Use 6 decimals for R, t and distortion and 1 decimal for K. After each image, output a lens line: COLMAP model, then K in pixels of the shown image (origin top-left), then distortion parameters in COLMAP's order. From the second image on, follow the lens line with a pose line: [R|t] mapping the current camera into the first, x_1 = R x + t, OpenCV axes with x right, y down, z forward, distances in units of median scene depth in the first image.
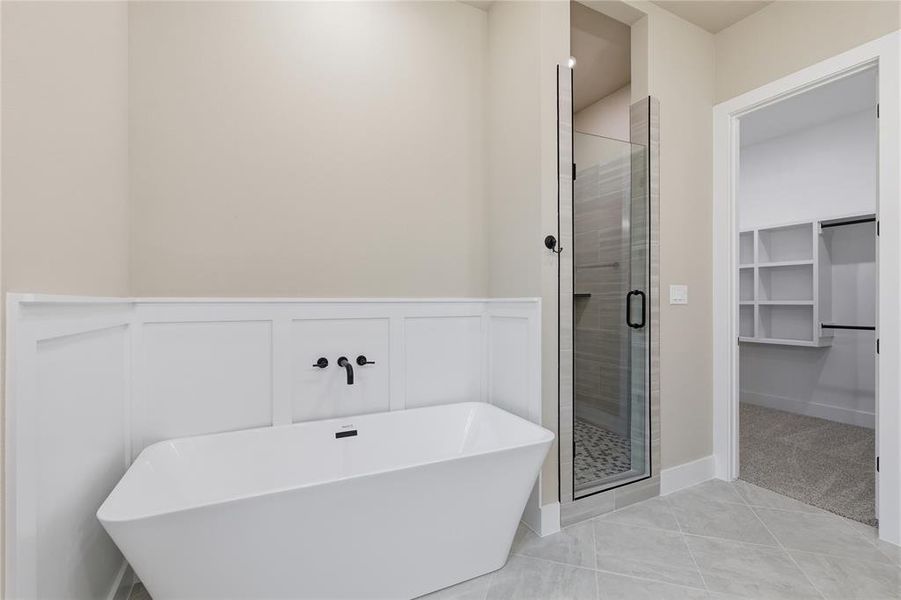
lens RADIAL K [[409.4, 0, 450.9], [0, 409.4, 303.3], [0, 0, 1]] dist [0.000866, 0.000439]
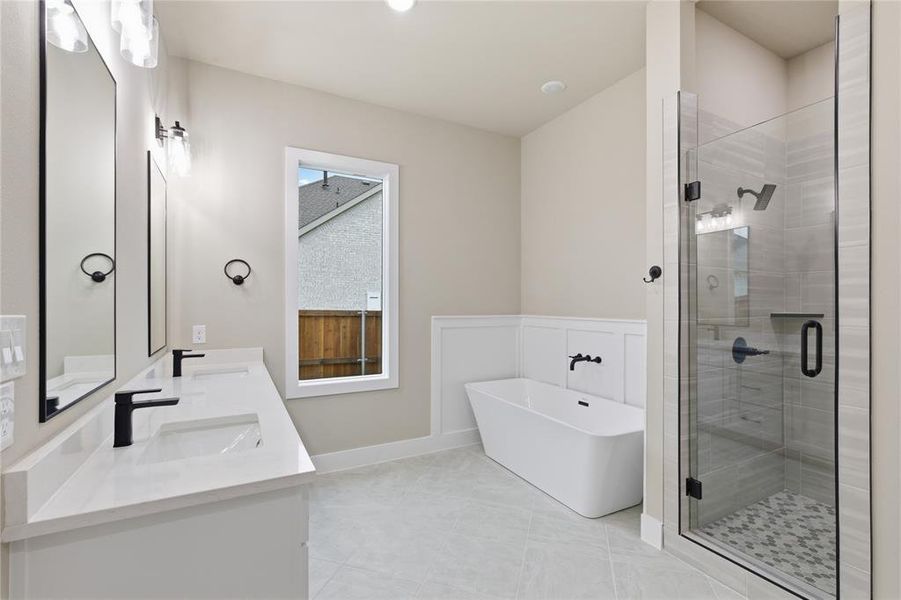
lens RADIAL K [[409.4, 0, 451.3], [0, 409.4, 301.2], [0, 0, 1]] dist [0.000866, 0.000439]
pose [[0.014671, -0.004072, -0.999884, 1.277472], [-0.005493, 0.999976, -0.004153, -0.066061], [0.999877, 0.005553, 0.014648, 0.446674]]
